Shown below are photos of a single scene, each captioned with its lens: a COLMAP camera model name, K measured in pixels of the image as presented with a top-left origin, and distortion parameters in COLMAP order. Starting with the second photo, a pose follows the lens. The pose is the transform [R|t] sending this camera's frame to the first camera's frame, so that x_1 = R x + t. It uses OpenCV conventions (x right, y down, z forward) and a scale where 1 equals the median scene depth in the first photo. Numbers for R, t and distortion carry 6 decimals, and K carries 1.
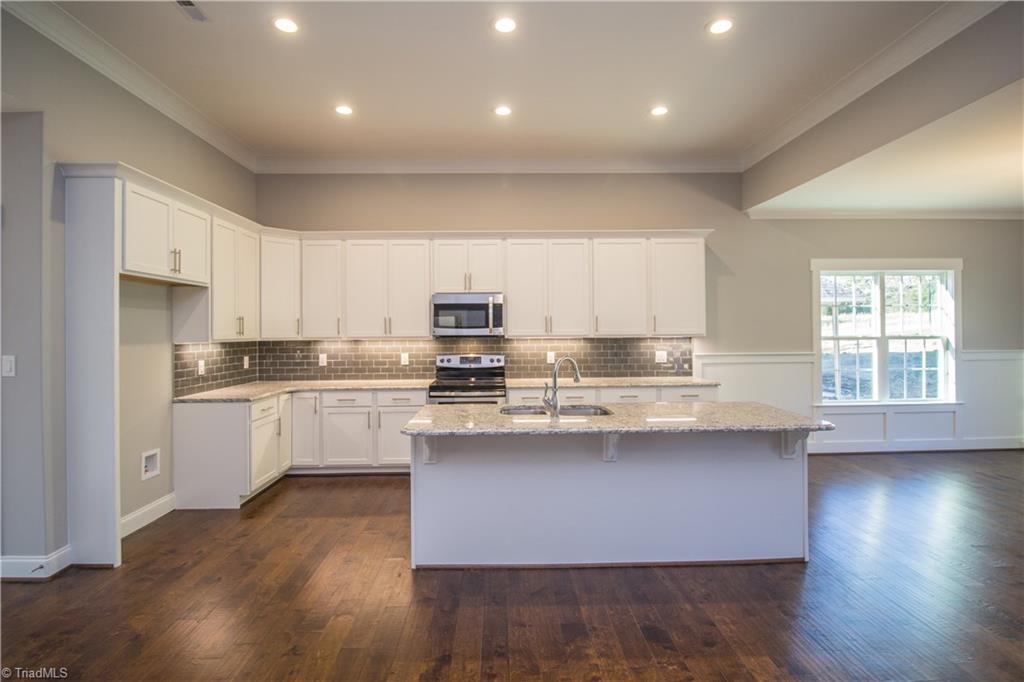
lens RADIAL K [[498.0, 0, 514.6], [0, 498.0, 328.2], [0, 0, 1]] dist [-0.005162, -0.001222]
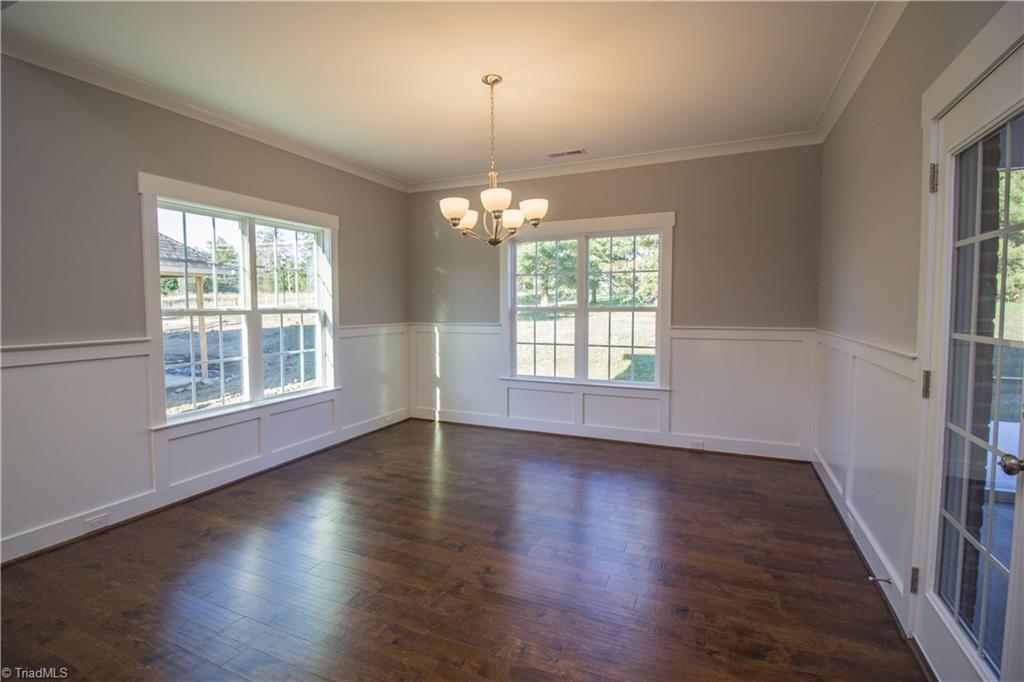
lens RADIAL K [[485.1, 0, 495.6], [0, 485.1, 330.9], [0, 0, 1]] dist [-0.003916, -0.005542]
pose [[0.444878, -0.039743, 0.894709, 0.291243], [-0.006223, 0.998854, 0.047463, 0.012282], [-0.895570, -0.026683, 0.444120, 0.405878]]
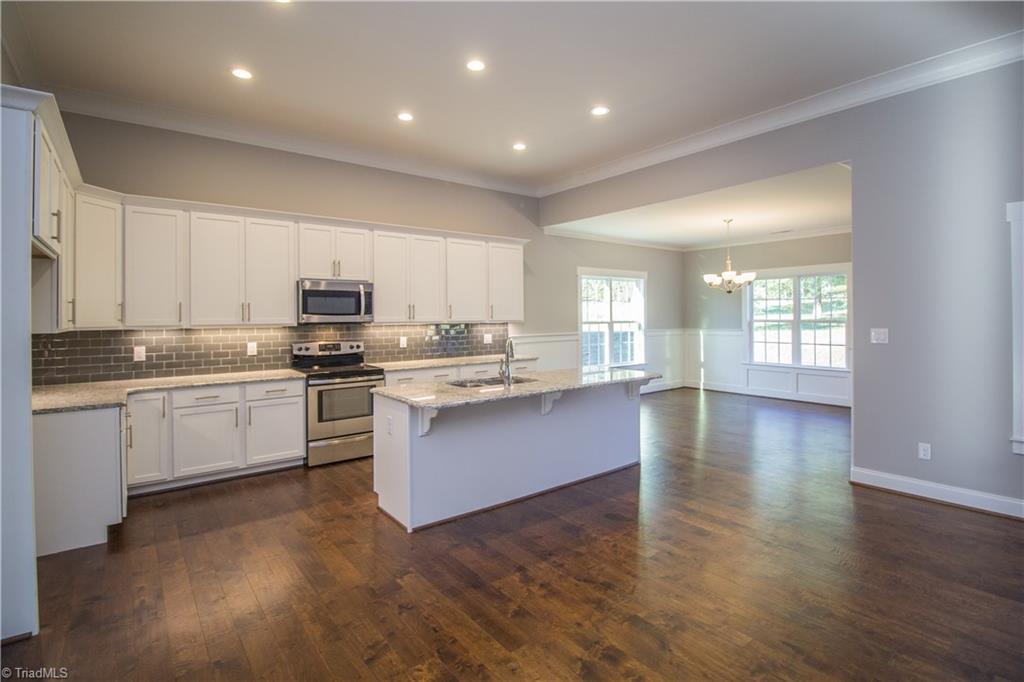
lens RADIAL K [[485.1, 0, 526.7], [0, 485.1, 315.3], [0, 0, 1]] dist [-0.003916, -0.005542]
pose [[0.797441, 0.002564, 0.603391, -0.354850], [-0.001965, 0.999997, -0.001653, 0.001255], [-0.603394, 0.000132, 0.797443, -0.008663]]
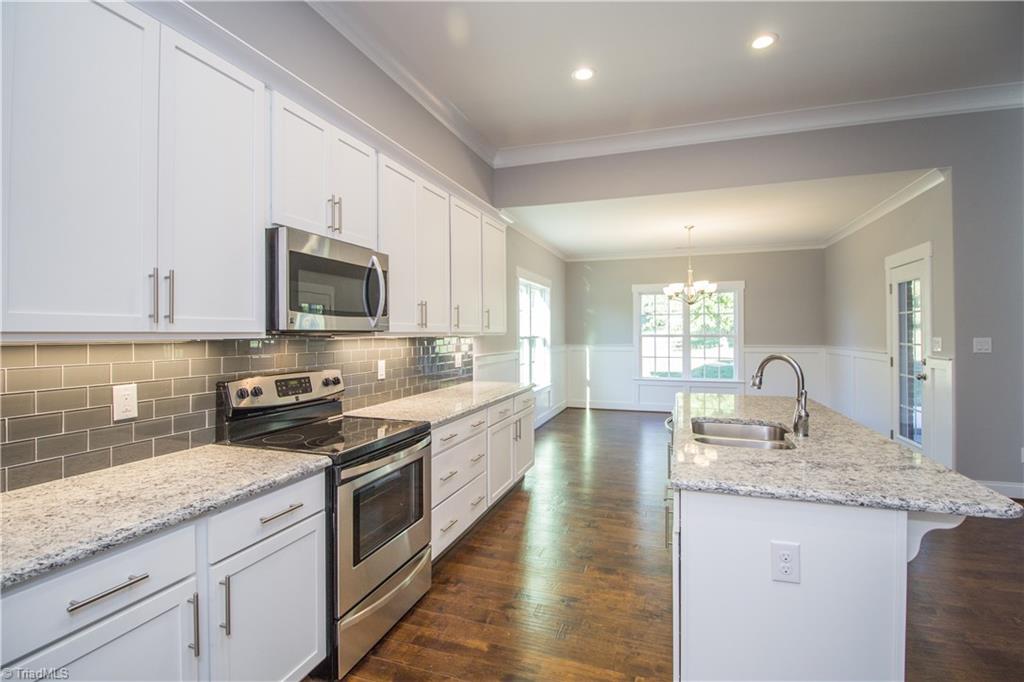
lens RADIAL K [[485.1, 0, 503.8], [0, 485.1, 331.3], [0, 0, 1]] dist [-0.003916, -0.005542]
pose [[0.361699, 0.010467, 0.932236, -0.429290], [-0.004298, 0.999945, -0.009560, 0.017224], [-0.932285, -0.000549, 0.361724, 0.650178]]
